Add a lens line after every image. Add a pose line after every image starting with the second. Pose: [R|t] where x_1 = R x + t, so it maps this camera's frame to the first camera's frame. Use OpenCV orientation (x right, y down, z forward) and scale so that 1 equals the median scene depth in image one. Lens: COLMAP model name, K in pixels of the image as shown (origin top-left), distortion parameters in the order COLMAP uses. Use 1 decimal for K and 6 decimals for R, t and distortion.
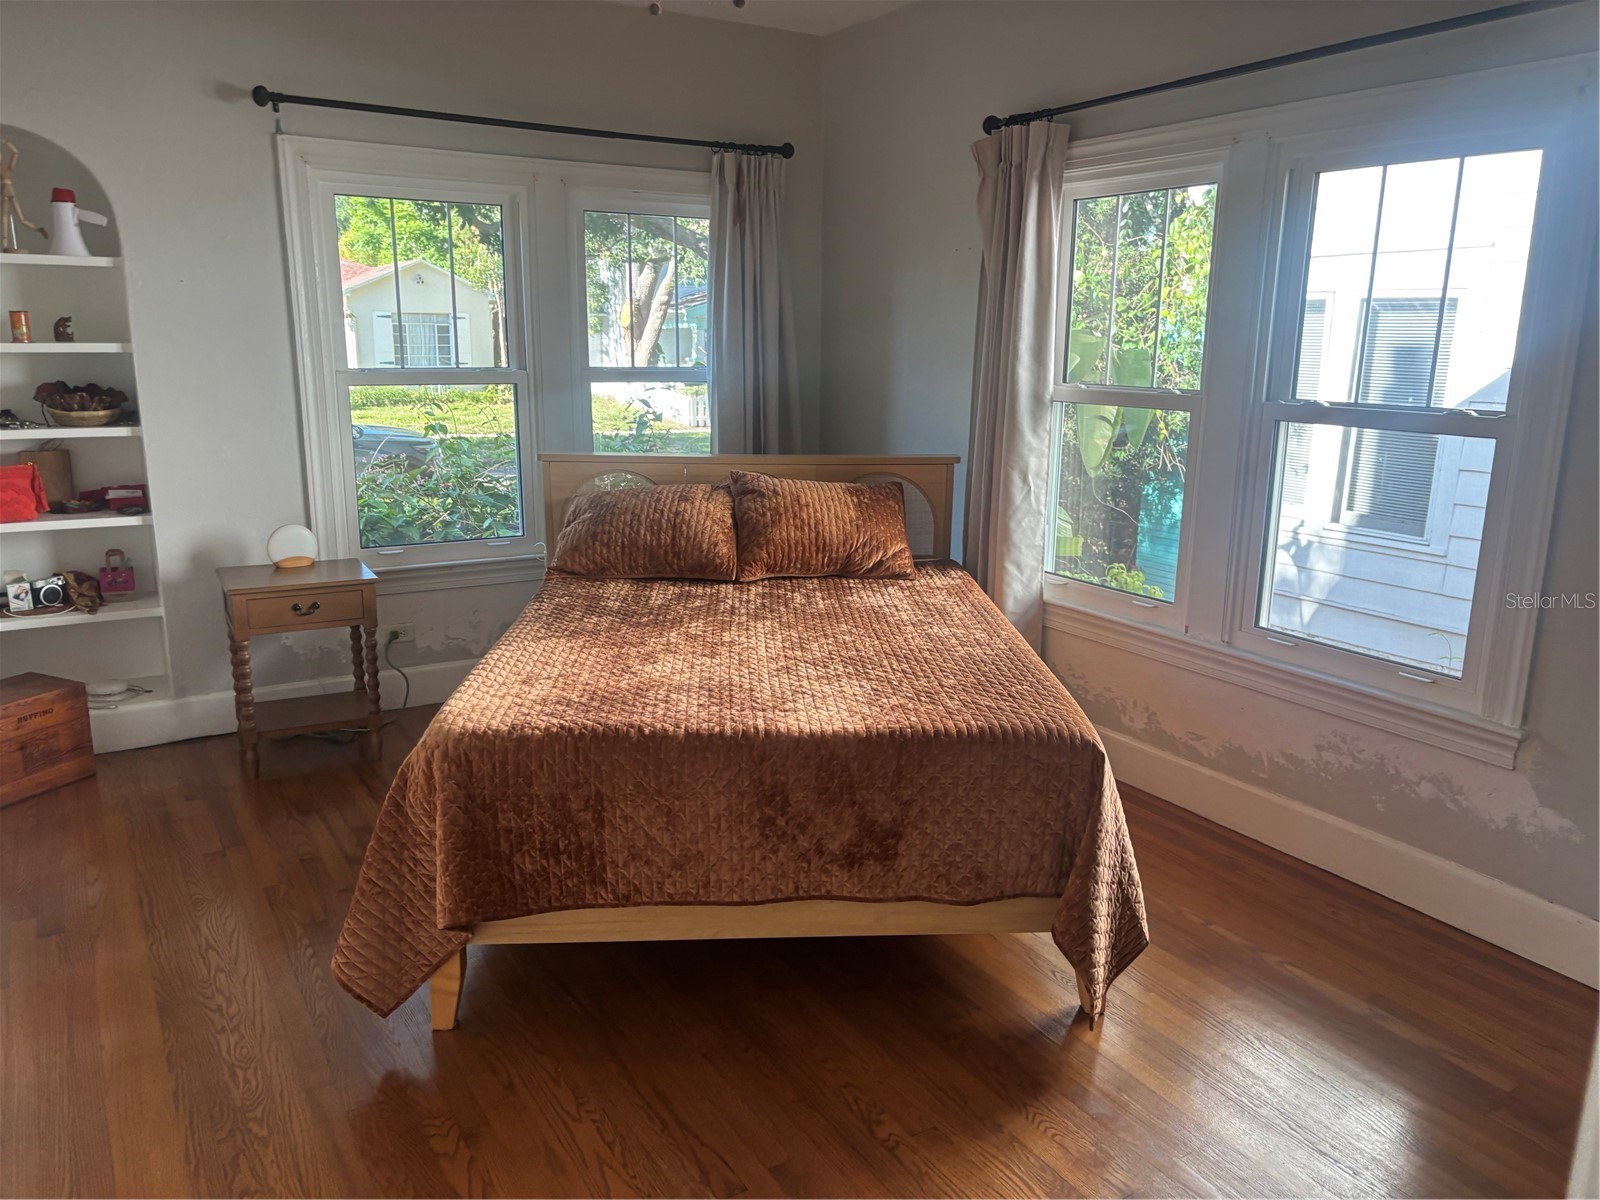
lens RADIAL K [[1220.2, 0, 792.1], [0, 1220.2, 601.3], [0, 0, 1]] dist [0.029449, -0.020289]
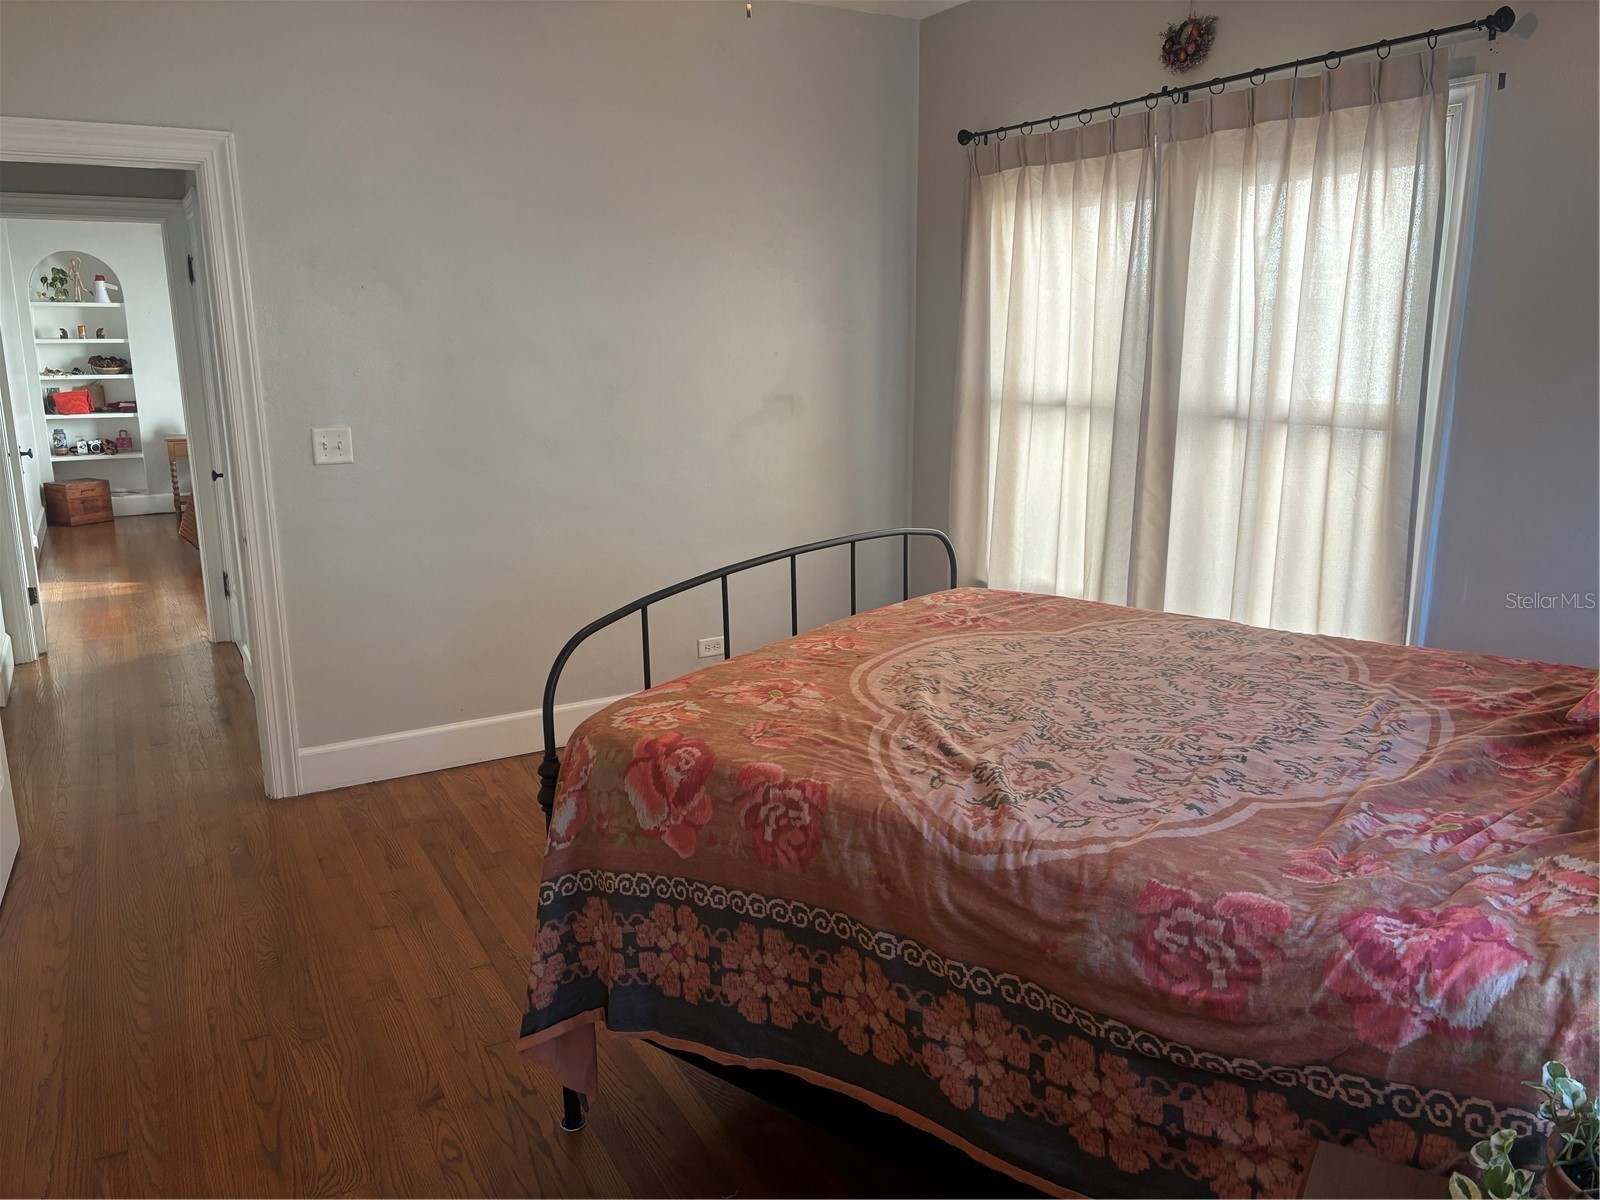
lens RADIAL K [[1220.2, 0, 808.3], [0, 1220.2, 603.6], [0, 0, 1]] dist [0.029449, -0.020289]
pose [[0.999632, -0.004650, -0.026735, 0.812343], [0.004362, 0.999932, -0.010841, 0.323415], [0.026784, 0.010720, 0.999584, -1.295468]]
